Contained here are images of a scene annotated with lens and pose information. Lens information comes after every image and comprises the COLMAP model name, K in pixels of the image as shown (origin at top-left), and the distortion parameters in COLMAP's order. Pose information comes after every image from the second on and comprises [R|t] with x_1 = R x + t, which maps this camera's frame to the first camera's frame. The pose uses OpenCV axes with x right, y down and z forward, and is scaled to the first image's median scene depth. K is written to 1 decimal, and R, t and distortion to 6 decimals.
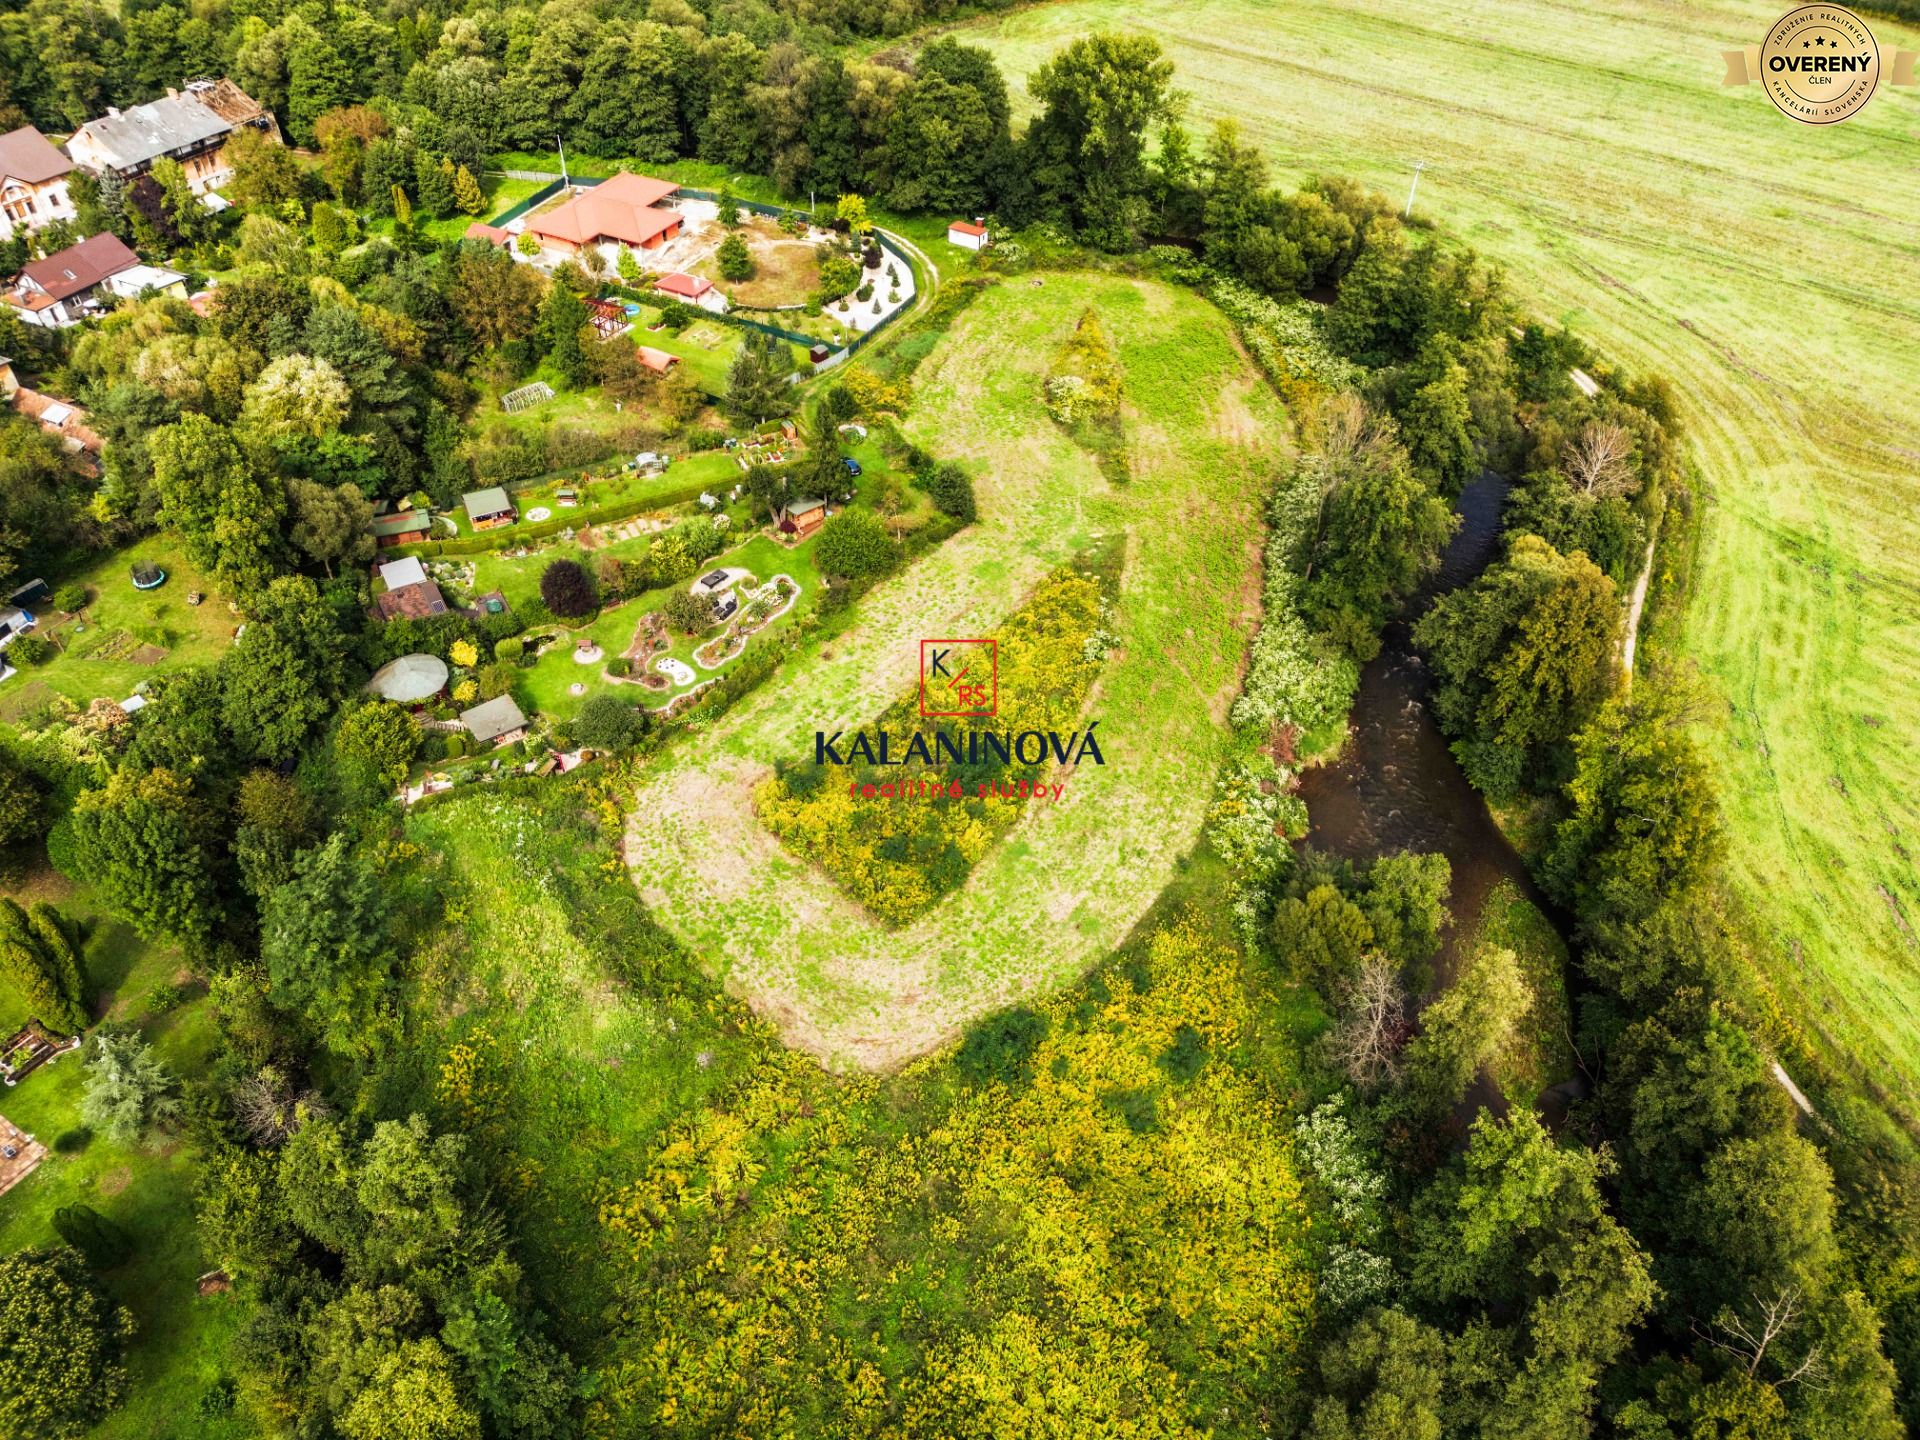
lens RADIAL K [[1338.1, 0, 960.0], [0, 1338.1, 720.0], [0, 0, 1]] dist [0.061693, -0.054952]
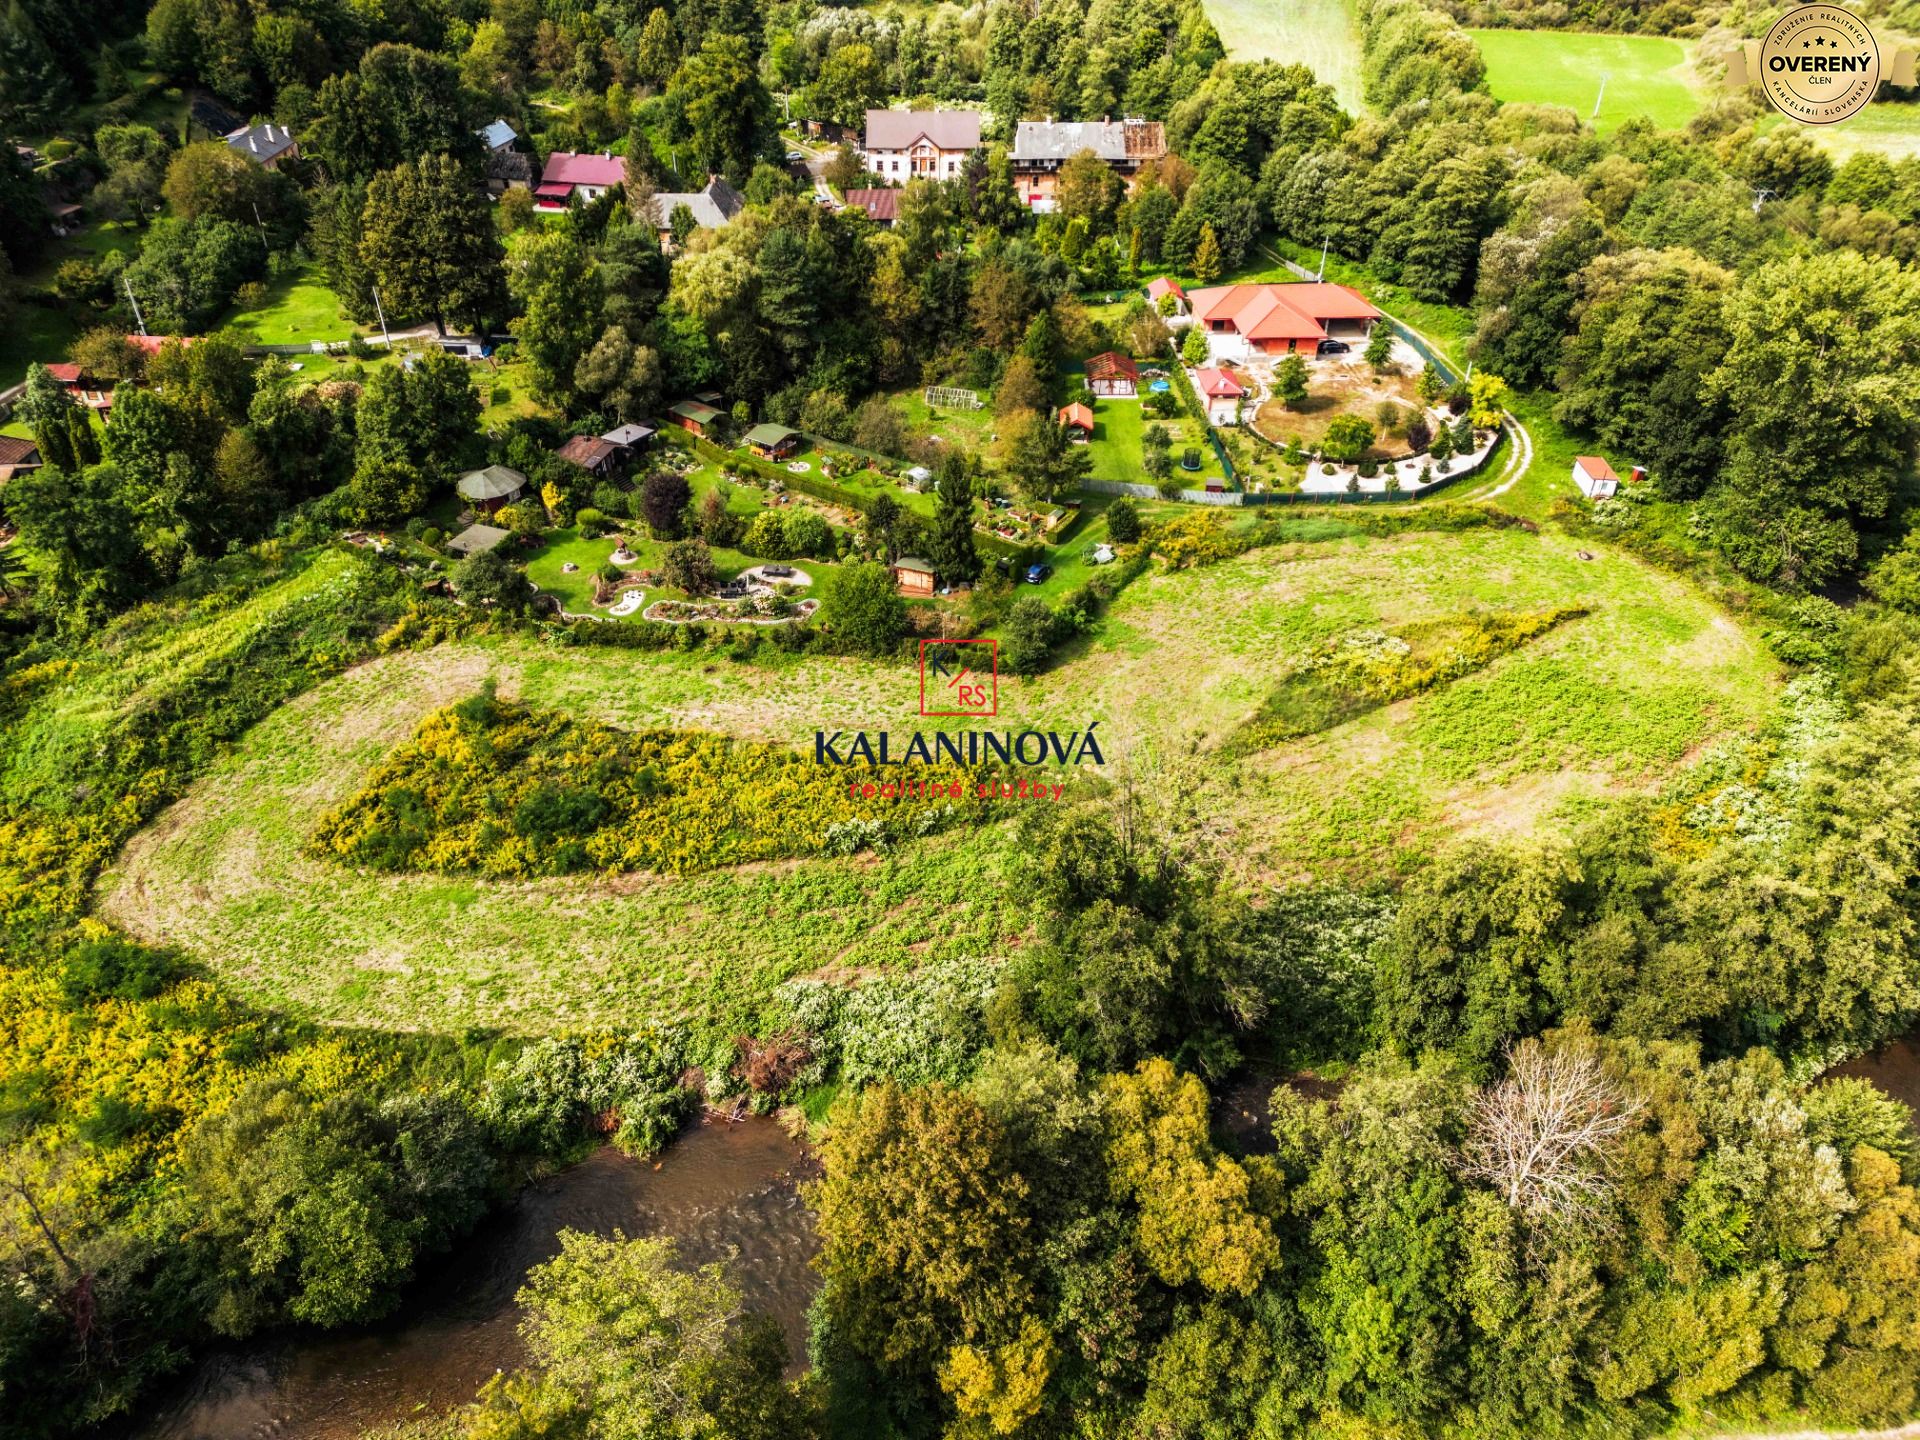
lens RADIAL K [[1338.1, 0, 960.0], [0, 1338.1, 720.0], [0, 0, 1]] dist [0.061693, -0.054952]
pose [[0.498125, 0.498609, -0.709409, 0.488624], [-0.588829, 0.795078, 0.145365, -0.192968], [0.636515, 0.345311, 0.689644, 0.396038]]
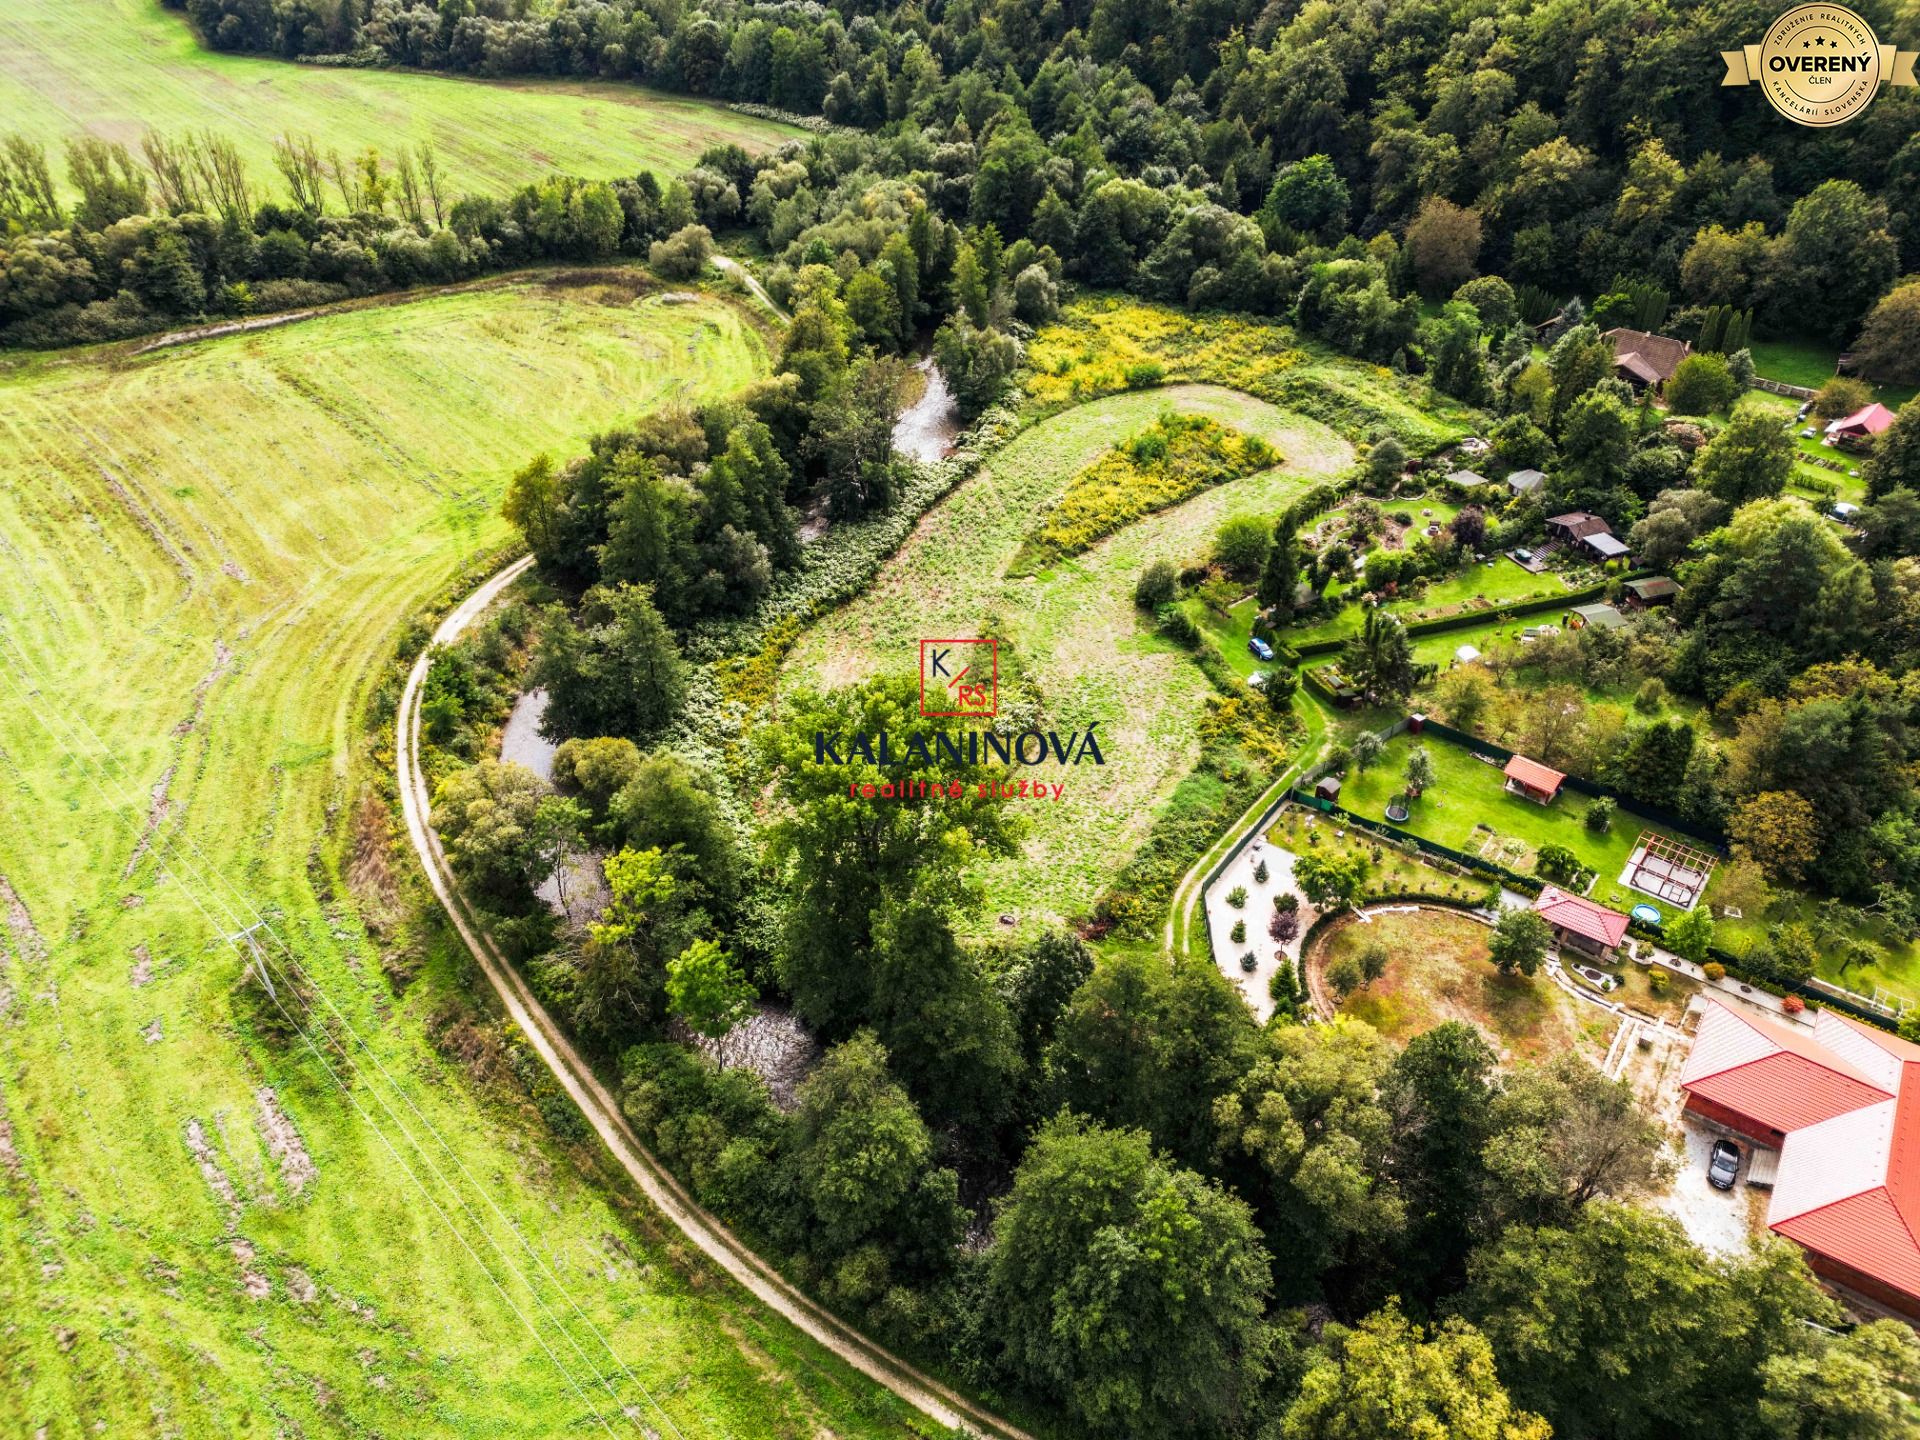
lens RADIAL K [[1338.1, 0, 960.0], [0, 1338.1, 720.0], [0, 0, 1]] dist [0.061693, -0.054952]
pose [[-0.989700, -0.103223, 0.099191, 0.031455], [0.077367, 0.197314, 0.977283, -1.077878], [-0.120449, 0.974891, -0.187296, 1.168352]]
